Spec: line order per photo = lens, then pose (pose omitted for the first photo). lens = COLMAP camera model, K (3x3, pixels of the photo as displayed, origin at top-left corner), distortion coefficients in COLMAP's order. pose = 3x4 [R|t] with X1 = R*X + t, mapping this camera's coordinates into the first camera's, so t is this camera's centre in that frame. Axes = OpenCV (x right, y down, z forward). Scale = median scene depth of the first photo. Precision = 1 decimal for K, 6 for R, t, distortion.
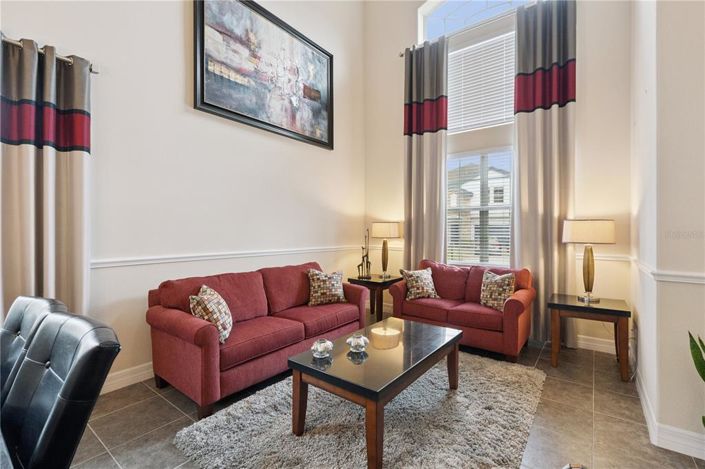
lens RADIAL K [[316.7, 0, 351.8], [0, 316.7, 229.6], [0, 0, 1]] dist [-0.001786, 0.000278]
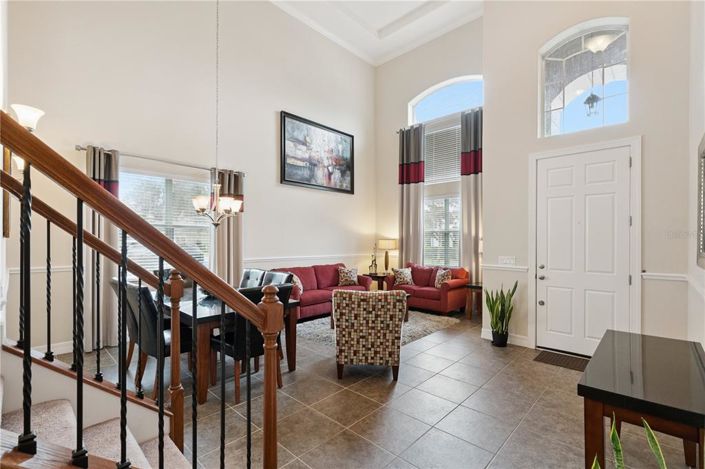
lens RADIAL K [[316.7, 0, 350.5], [0, 316.7, 239.3], [0, 0, 1]] dist [-0.001786, 0.000278]
pose [[0.994483, 0.000740, -0.104892, 0.105832], [-0.000828, 0.999999, -0.000793, -0.024918], [0.104892, 0.000876, 0.994483, -0.682460]]
